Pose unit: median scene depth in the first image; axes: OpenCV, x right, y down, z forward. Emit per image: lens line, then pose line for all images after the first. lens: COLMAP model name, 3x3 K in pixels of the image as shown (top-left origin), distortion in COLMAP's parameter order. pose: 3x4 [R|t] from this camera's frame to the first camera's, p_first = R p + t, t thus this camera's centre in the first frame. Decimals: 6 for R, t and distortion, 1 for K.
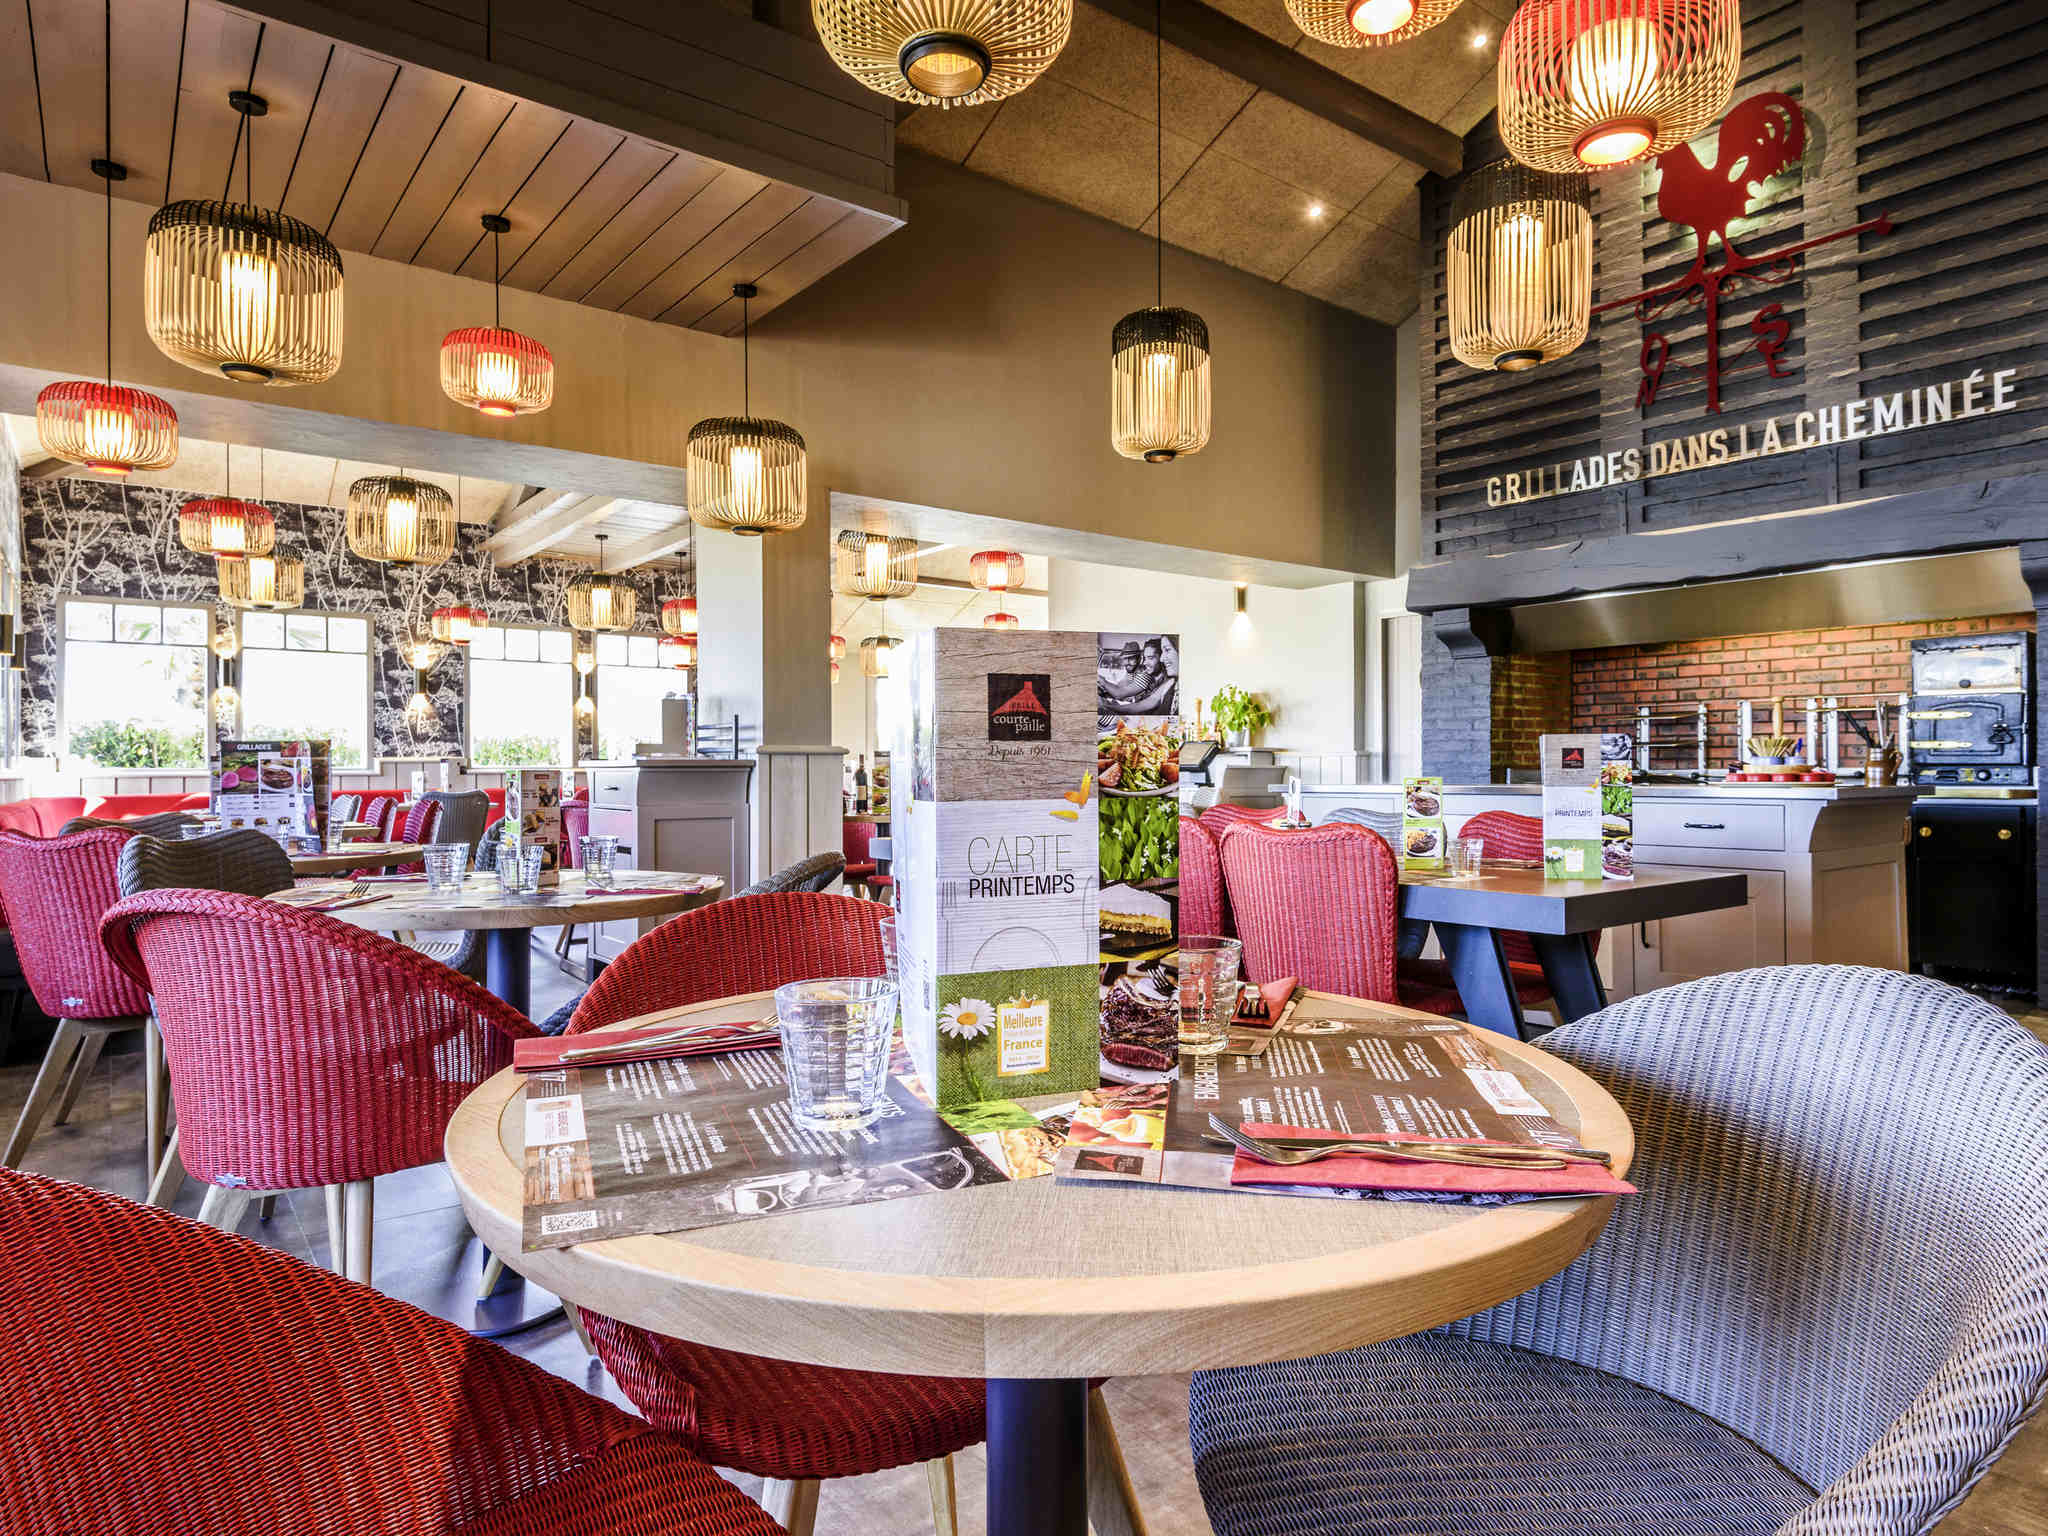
lens RADIAL K [[1240.1, 0, 1024.0], [0, 1240.1, 768.0], [0, 0, 1]] dist [0.006299, -0.028083]
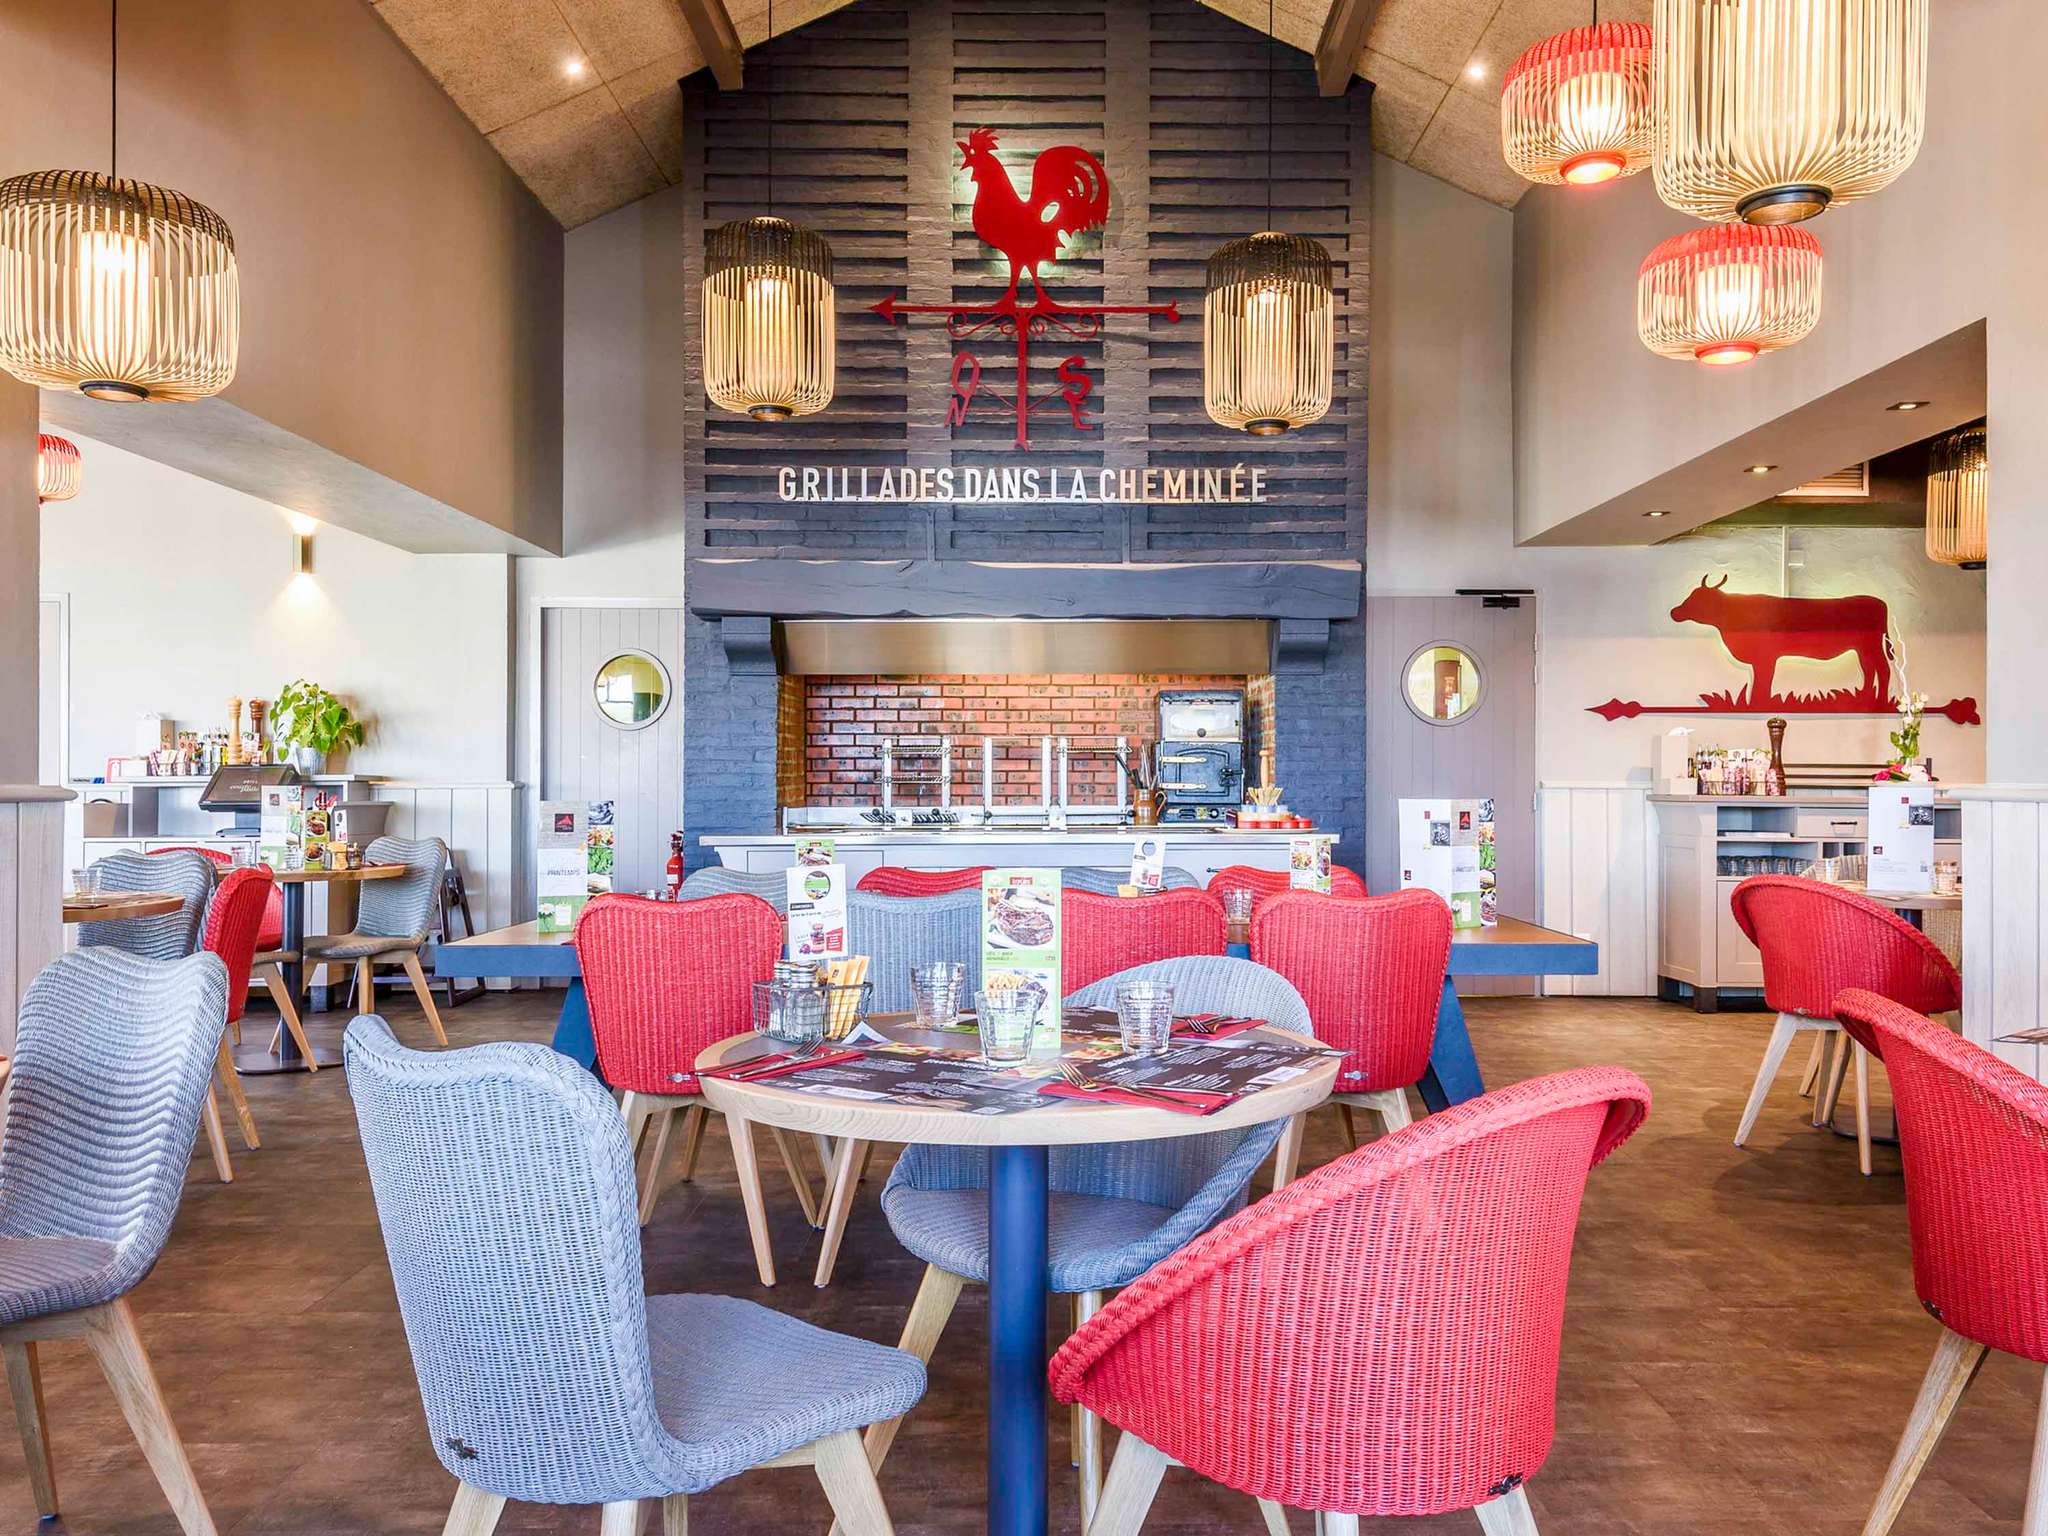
lens RADIAL K [[1655.3, 0, 1024.0], [0, 1655.3, 768.0], [0, 0, 1]] dist [0.000611, -0.000185]
pose [[0.558745, 0.007766, 0.829303, -0.529148], [-0.004443, 0.999970, -0.006371, -0.022803], [-0.829328, -0.000125, 0.558762, 0.253648]]
